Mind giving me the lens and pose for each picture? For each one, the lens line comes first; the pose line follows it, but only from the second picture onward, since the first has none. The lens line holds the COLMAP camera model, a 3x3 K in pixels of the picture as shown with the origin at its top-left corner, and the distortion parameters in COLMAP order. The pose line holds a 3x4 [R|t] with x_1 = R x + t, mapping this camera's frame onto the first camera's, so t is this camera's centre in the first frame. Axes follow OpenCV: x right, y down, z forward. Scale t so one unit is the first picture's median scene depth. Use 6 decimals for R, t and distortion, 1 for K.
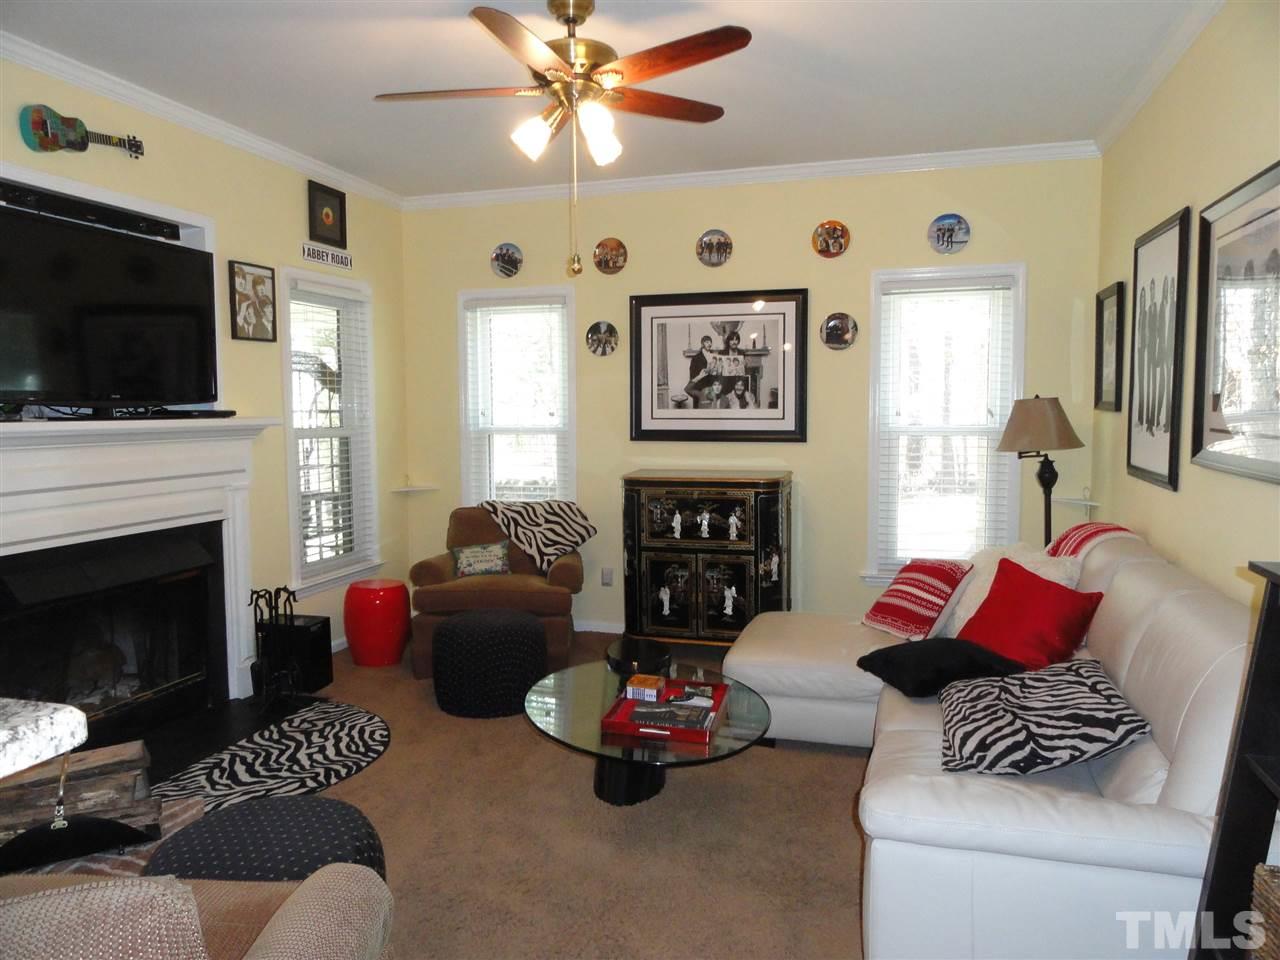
lens RADIAL K [[894.3, 0, 642.0], [0, 894.3, 474.9], [0, 0, 1]] dist [-0.006430, 0.004331]
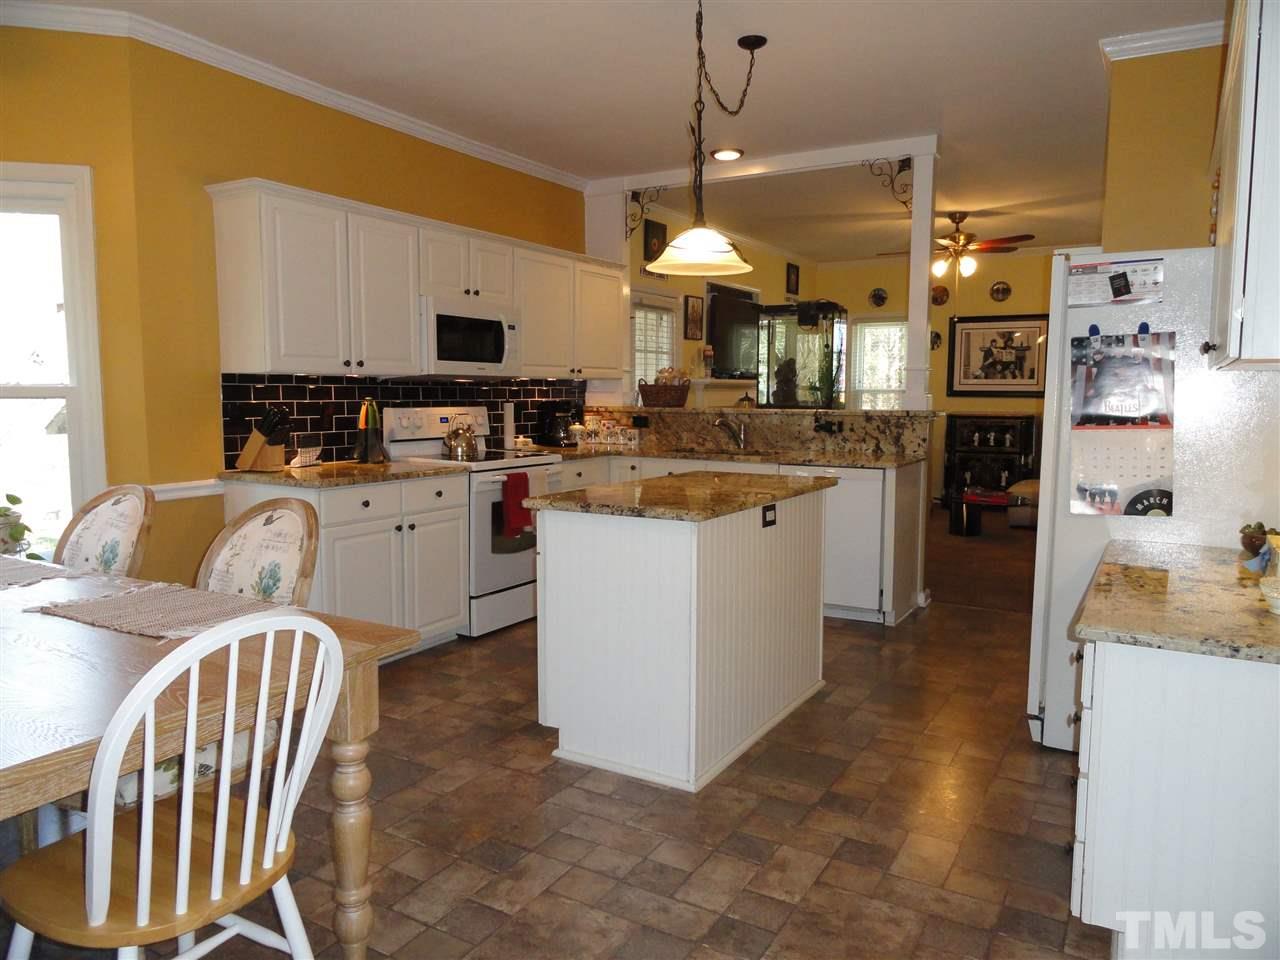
lens RADIAL K [[894.3, 0, 642.0], [0, 894.3, 474.9], [0, 0, 1]] dist [-0.006430, 0.004331]
pose [[0.969282, 0.032715, -0.243765, -0.176293], [-0.027810, 0.999336, 0.023536, 0.102262], [0.244373, -0.016034, 0.969549, -0.984152]]
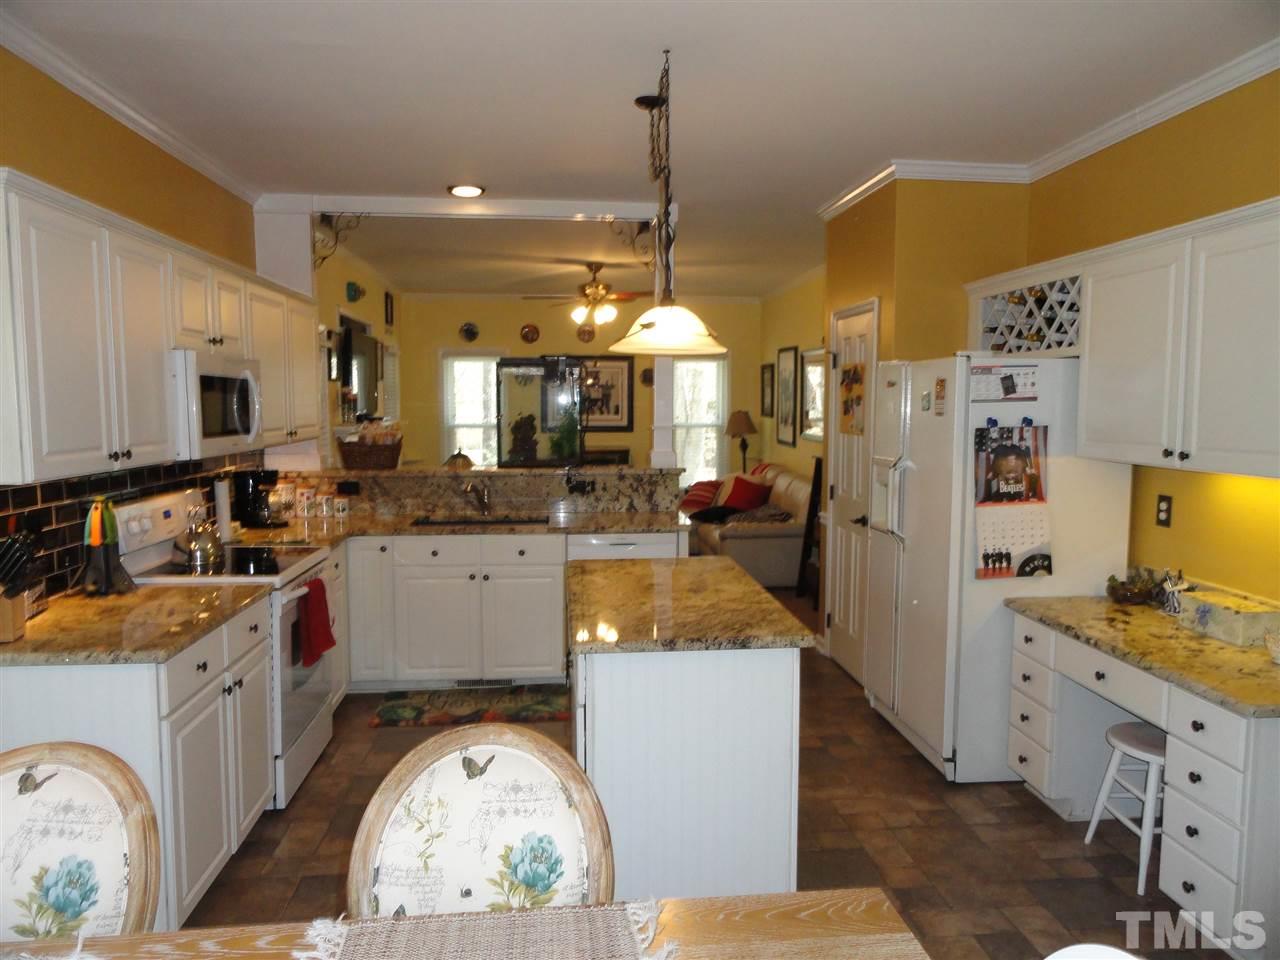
lens RADIAL K [[894.3, 0, 642.0], [0, 894.3, 474.9], [0, 0, 1]] dist [-0.006430, 0.004331]
pose [[0.927906, -0.024061, 0.372037, -0.550005], [0.021365, 0.999707, 0.011370, 0.038252], [-0.372202, -0.002602, 0.928148, -0.877380]]
